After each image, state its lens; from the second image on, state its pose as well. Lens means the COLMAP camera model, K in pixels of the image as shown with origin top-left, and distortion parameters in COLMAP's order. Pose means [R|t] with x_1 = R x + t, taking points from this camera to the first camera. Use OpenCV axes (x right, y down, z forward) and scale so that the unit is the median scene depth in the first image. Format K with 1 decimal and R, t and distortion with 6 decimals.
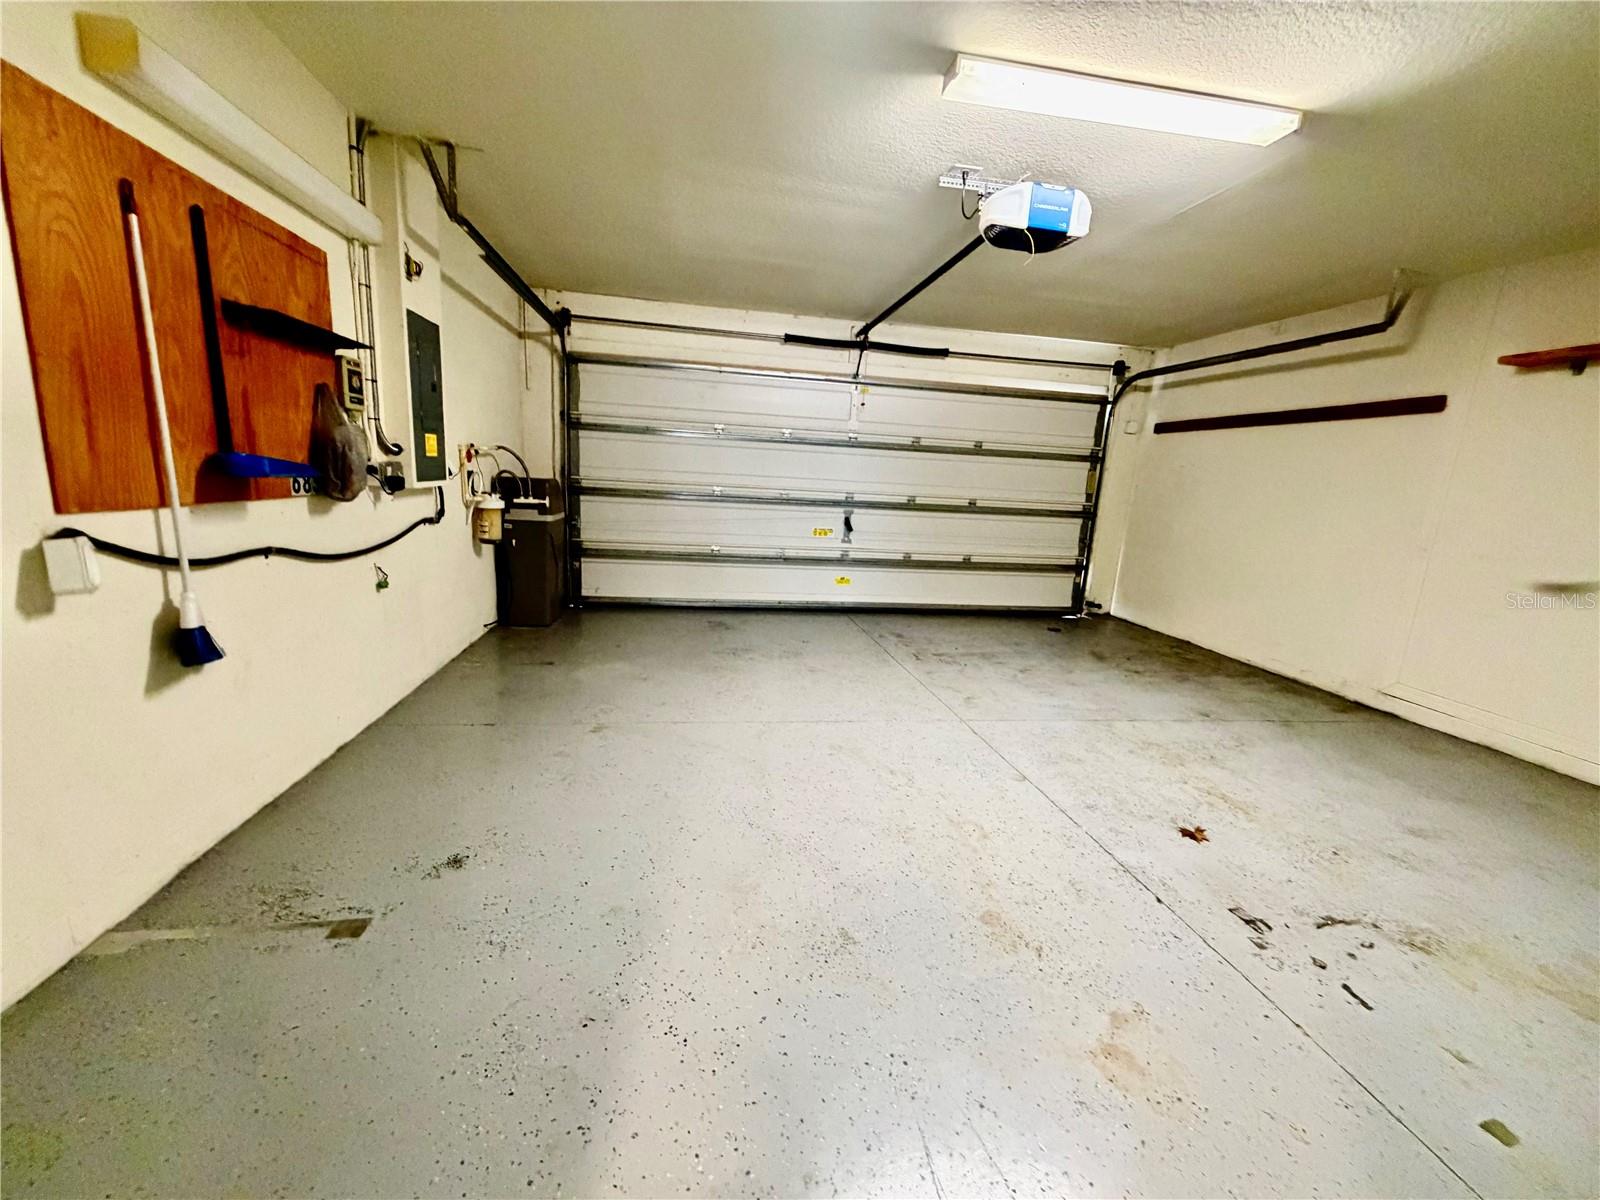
lens RADIAL K [[635.2, 0, 792.8], [0, 635.2, 601.1], [0, 0, 1]] dist [-0.000228, 0.000336]
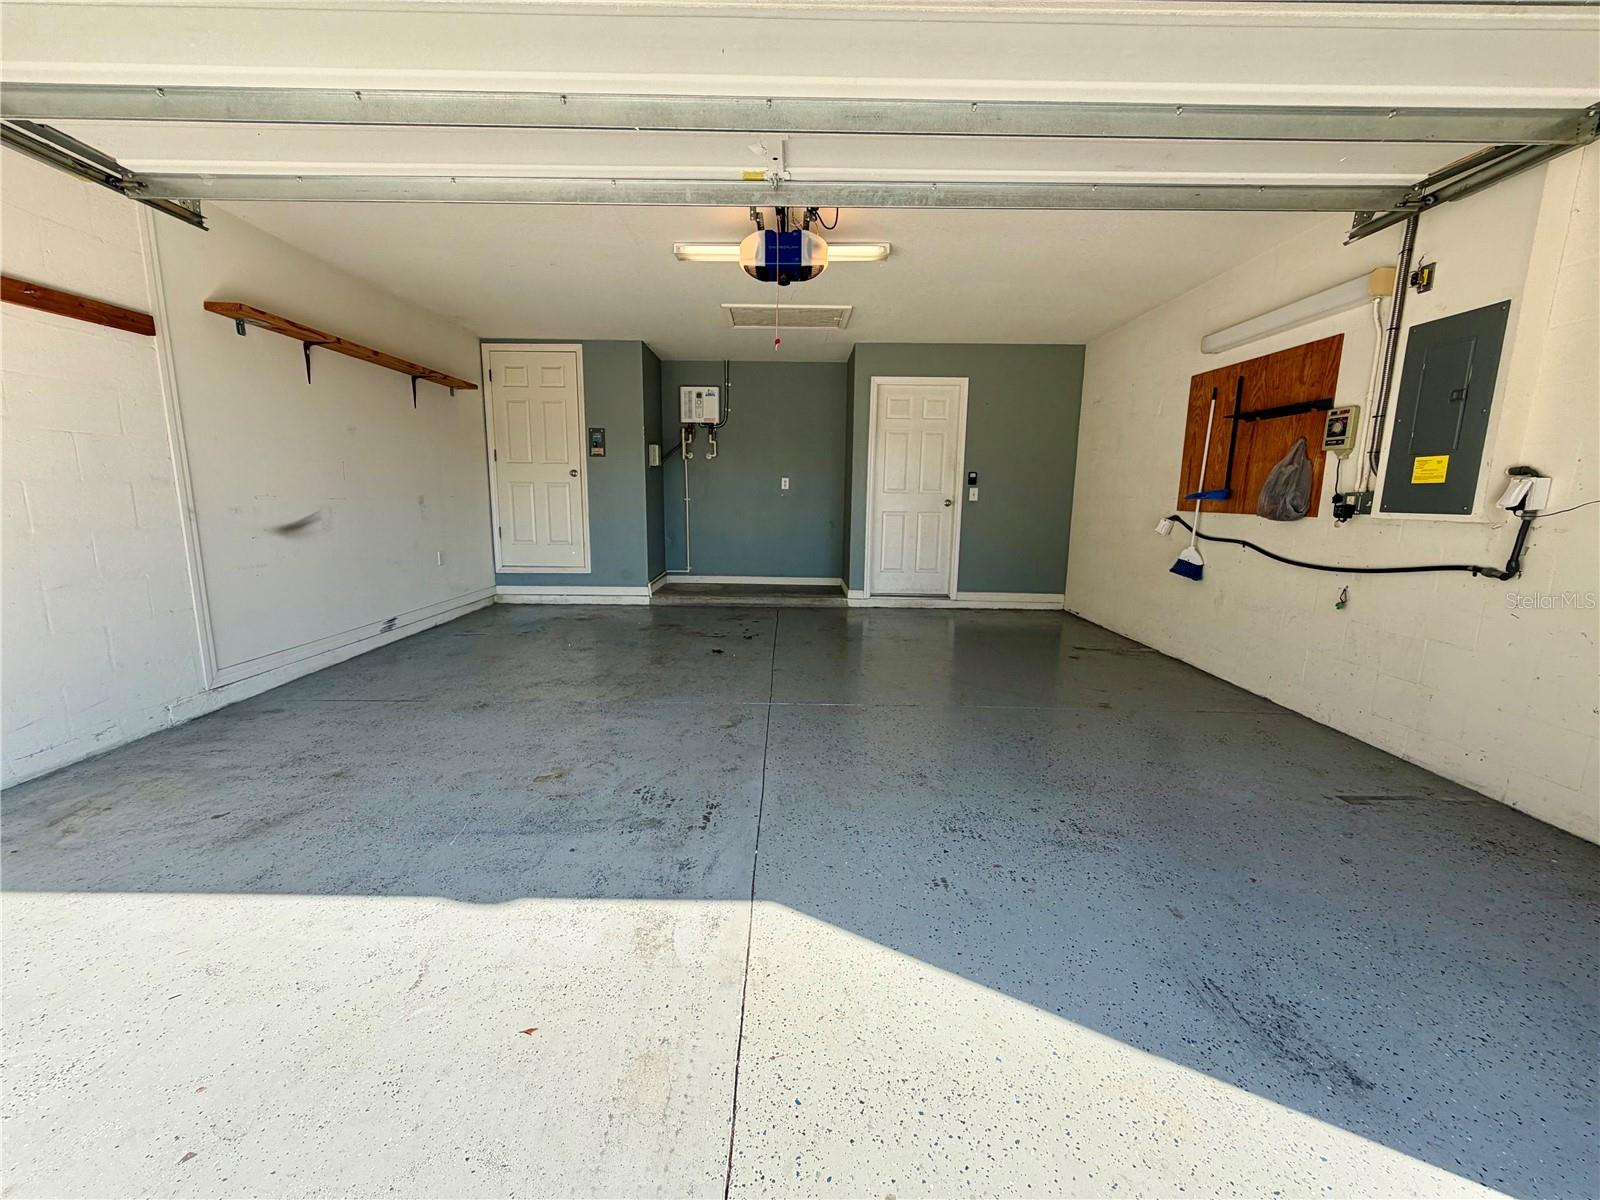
lens RADIAL K [[635.2, 0, 792.8], [0, 635.2, 601.1], [0, 0, 1]] dist [-0.000228, 0.000336]
pose [[-0.984927, -0.096795, 0.143353, 0.152137], [-0.037732, 0.929035, 0.368062, -0.527037], [-0.168807, 0.357106, -0.918684, 2.862409]]
